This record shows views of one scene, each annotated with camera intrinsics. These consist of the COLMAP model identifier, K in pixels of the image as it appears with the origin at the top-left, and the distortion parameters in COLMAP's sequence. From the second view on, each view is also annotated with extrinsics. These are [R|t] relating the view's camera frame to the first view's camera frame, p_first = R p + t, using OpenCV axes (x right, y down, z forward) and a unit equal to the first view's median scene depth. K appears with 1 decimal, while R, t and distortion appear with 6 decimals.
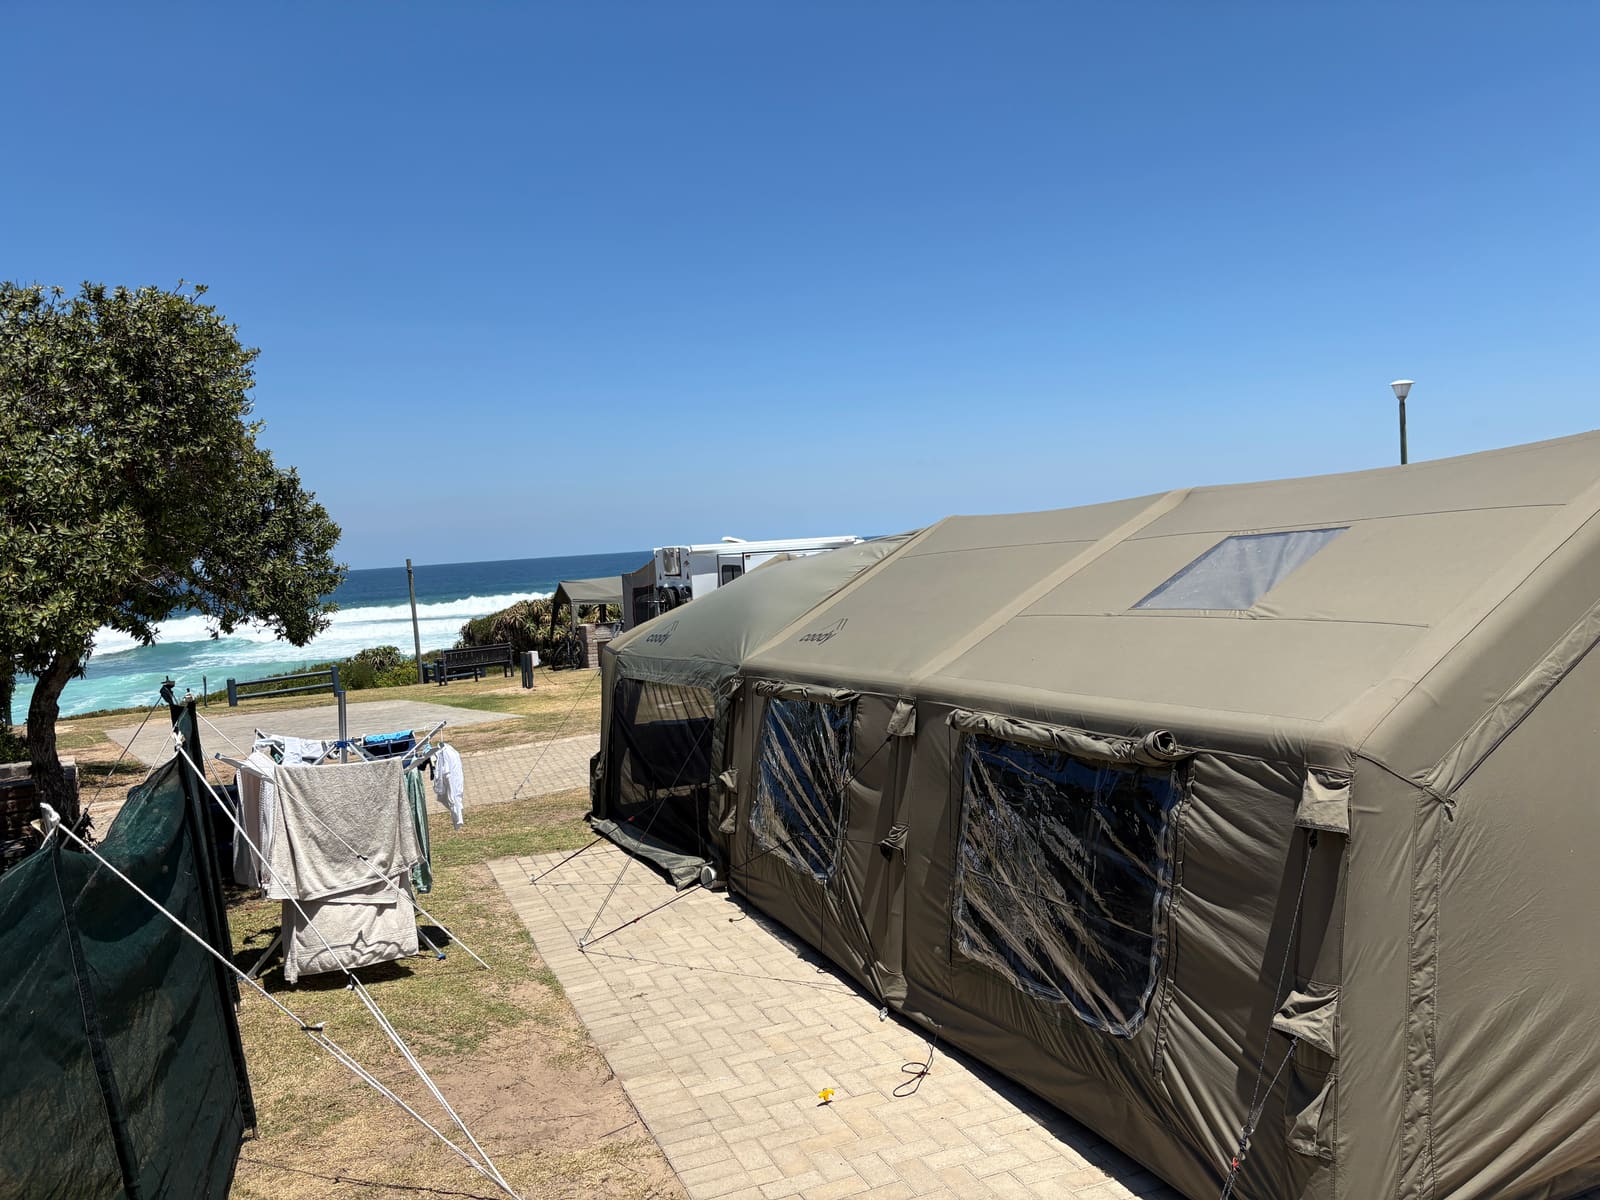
lens RADIAL K [[1223.1, 0, 803.4], [0, 1223.1, 599.3], [0, 0, 1]] dist [0.048172, -0.009183]
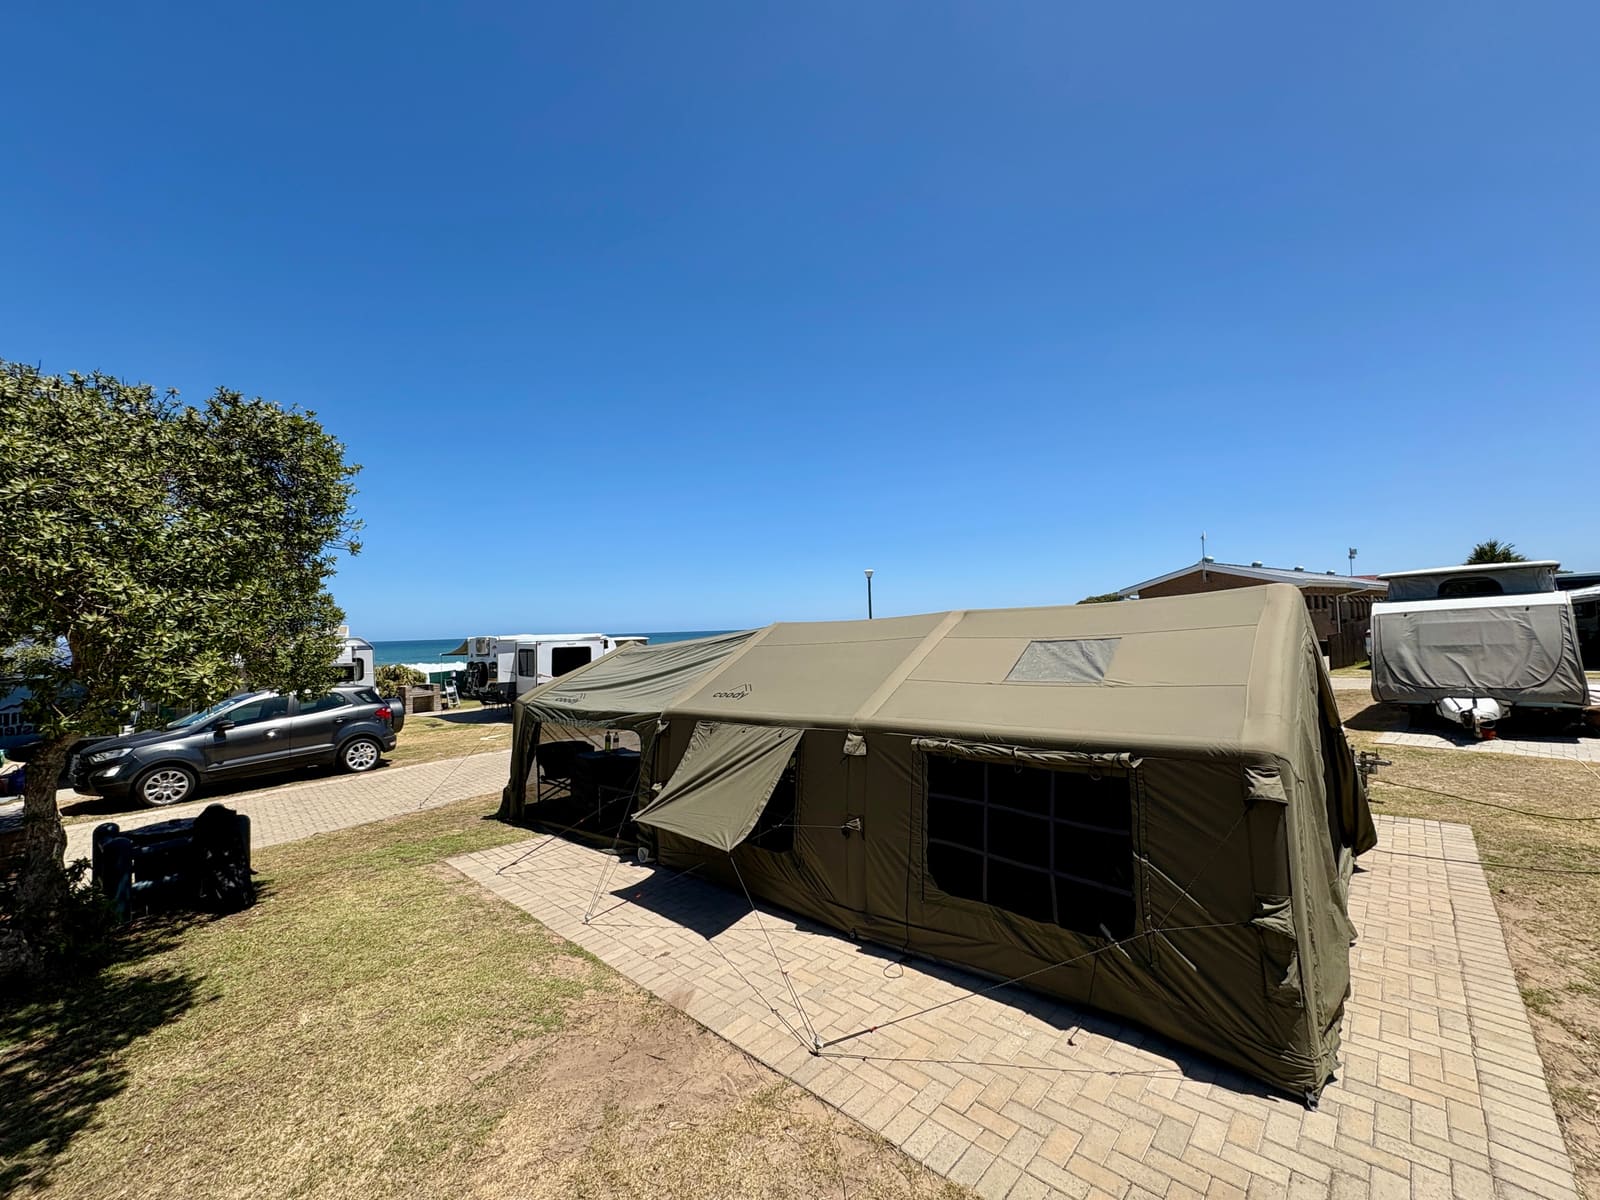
lens RADIAL K [[635.2, 0, 804.9], [0, 635.2, 597.6], [0, 0, 1]] dist [-0.002630, 0.000079]
pose [[0.906708, 0.057335, 0.417844, -0.305356], [-0.008045, 0.992888, -0.118783, 0.006426], [-0.421682, 0.104340, 0.900720, 0.244113]]
